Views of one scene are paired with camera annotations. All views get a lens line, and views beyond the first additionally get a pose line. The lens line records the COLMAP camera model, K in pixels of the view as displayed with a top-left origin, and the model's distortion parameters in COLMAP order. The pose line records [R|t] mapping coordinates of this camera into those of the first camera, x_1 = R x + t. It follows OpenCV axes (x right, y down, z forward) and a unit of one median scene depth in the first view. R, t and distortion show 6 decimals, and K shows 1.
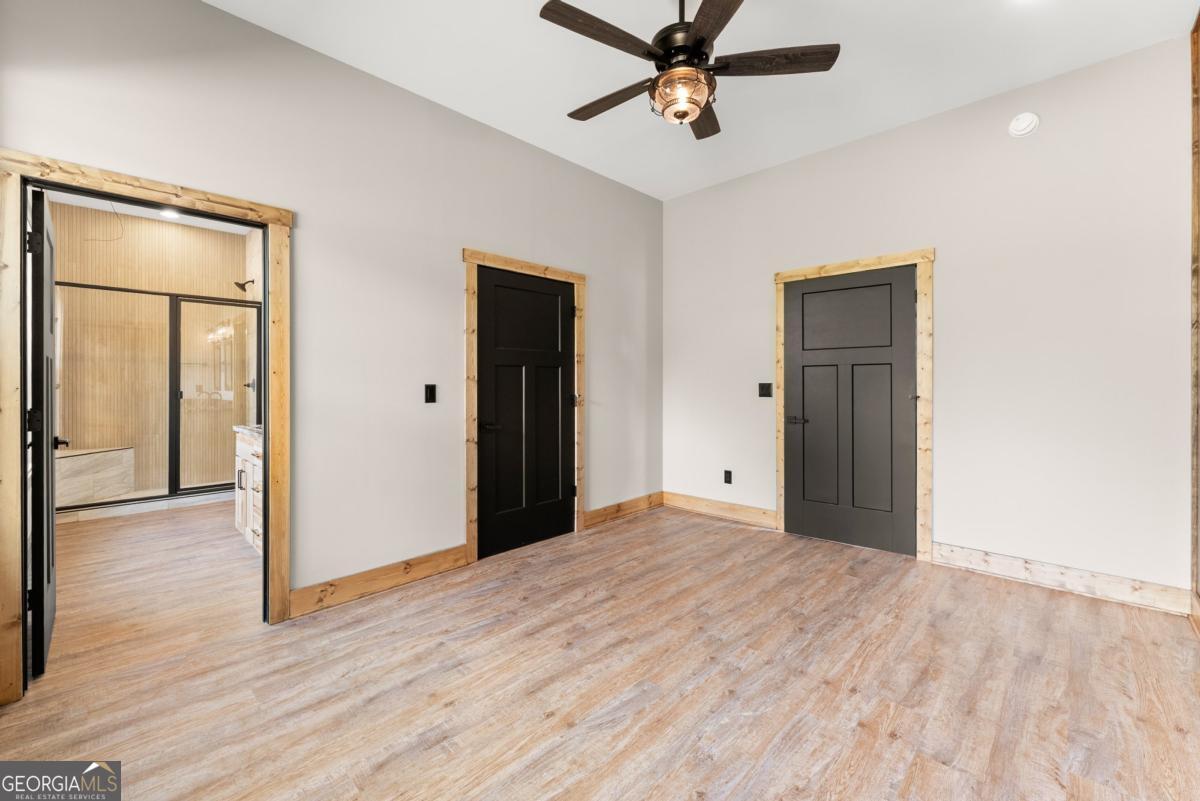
lens RADIAL K [[497.7, 0, 596.8], [0, 497.7, 399.3], [0, 0, 1]] dist [-0.001489, -0.000240]
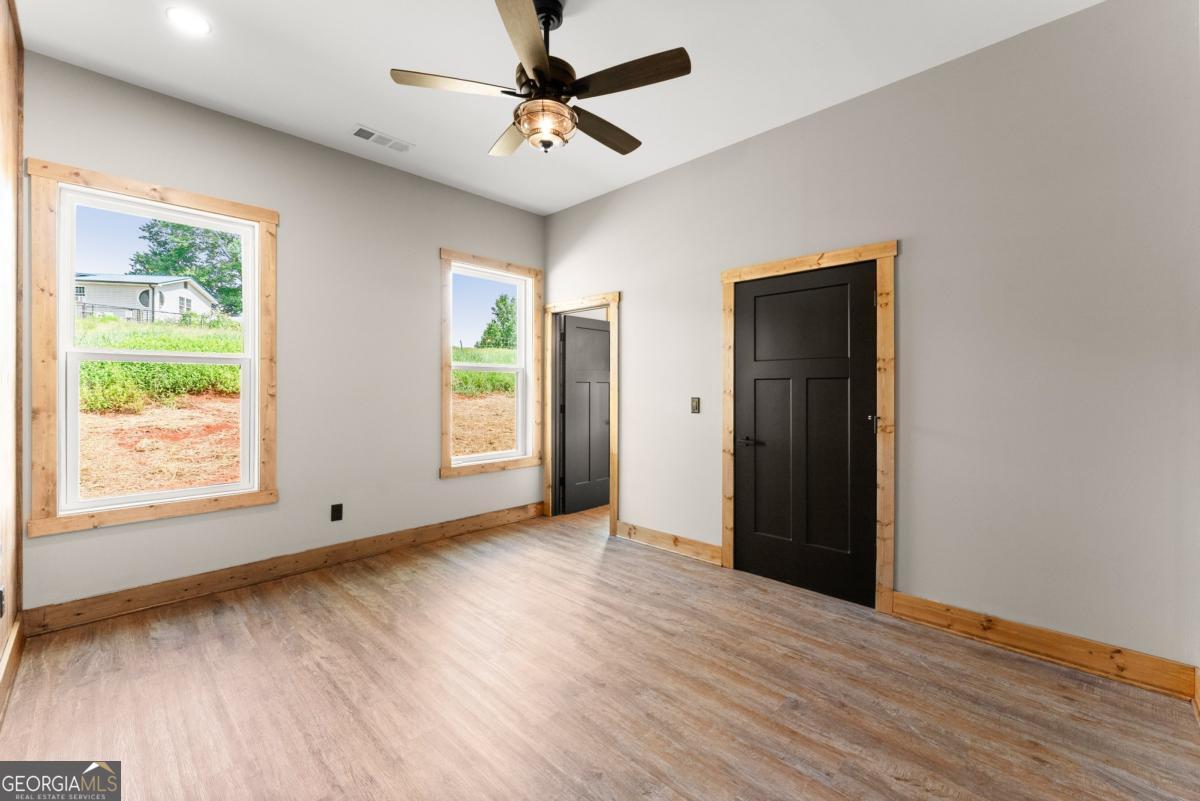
lens RADIAL K [[485.7, 0, 602.5], [0, 485.7, 403.1], [0, 0, 1]] dist [0.000019, -0.000091]
pose [[-0.003692, 0.030819, -0.999518, 0.796671], [-0.036356, 0.998860, 0.030933, -0.042972], [0.999332, 0.036453, -0.002567, 0.755052]]
